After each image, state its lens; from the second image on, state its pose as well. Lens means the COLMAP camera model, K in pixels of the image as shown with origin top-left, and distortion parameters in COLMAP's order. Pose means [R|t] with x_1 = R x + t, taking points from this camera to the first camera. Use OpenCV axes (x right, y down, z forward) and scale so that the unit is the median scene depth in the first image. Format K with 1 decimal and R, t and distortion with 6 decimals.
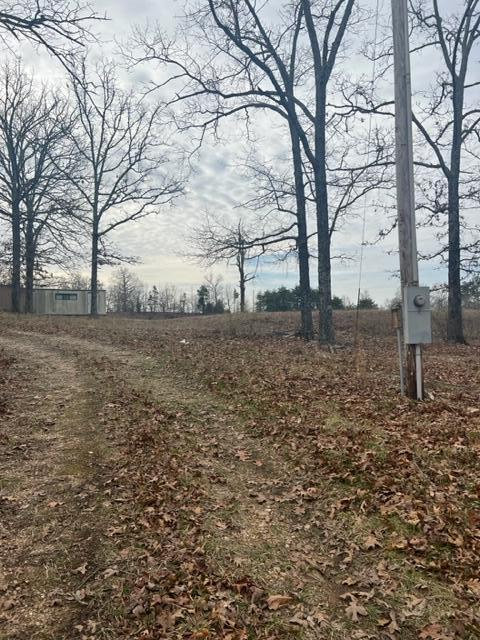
lens RADIAL K [[479.2, 0, 250.0], [0, 479.2, 317.1], [0, 0, 1]] dist [0.032486, -0.039501]
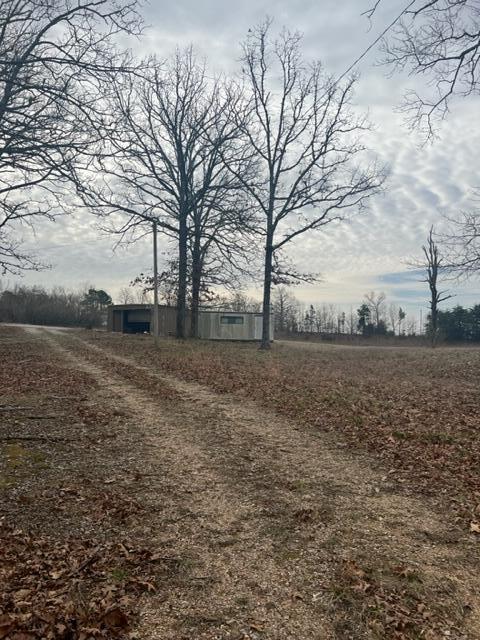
lens RADIAL K [[479.2, 0, 243.6], [0, 479.2, 319.5], [0, 0, 1]] dist [0.032486, -0.039501]
pose [[0.947363, 0.011181, -0.319967, -0.092390], [-0.021565, 0.999349, -0.028928, -0.022336], [0.319435, 0.034305, 0.946987, 0.197798]]
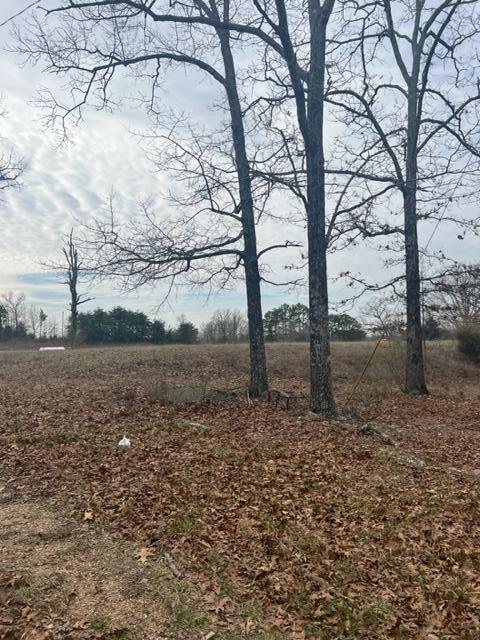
lens RADIAL K [[479.2, 0, 245.4], [0, 479.2, 319.0], [0, 0, 1]] dist [0.032486, -0.039501]
pose [[0.925272, 0.014240, 0.379037, -0.086237], [0.001779, 0.999121, -0.041879, -0.021874], [-0.379301, 0.039423, 0.924433, 0.196123]]
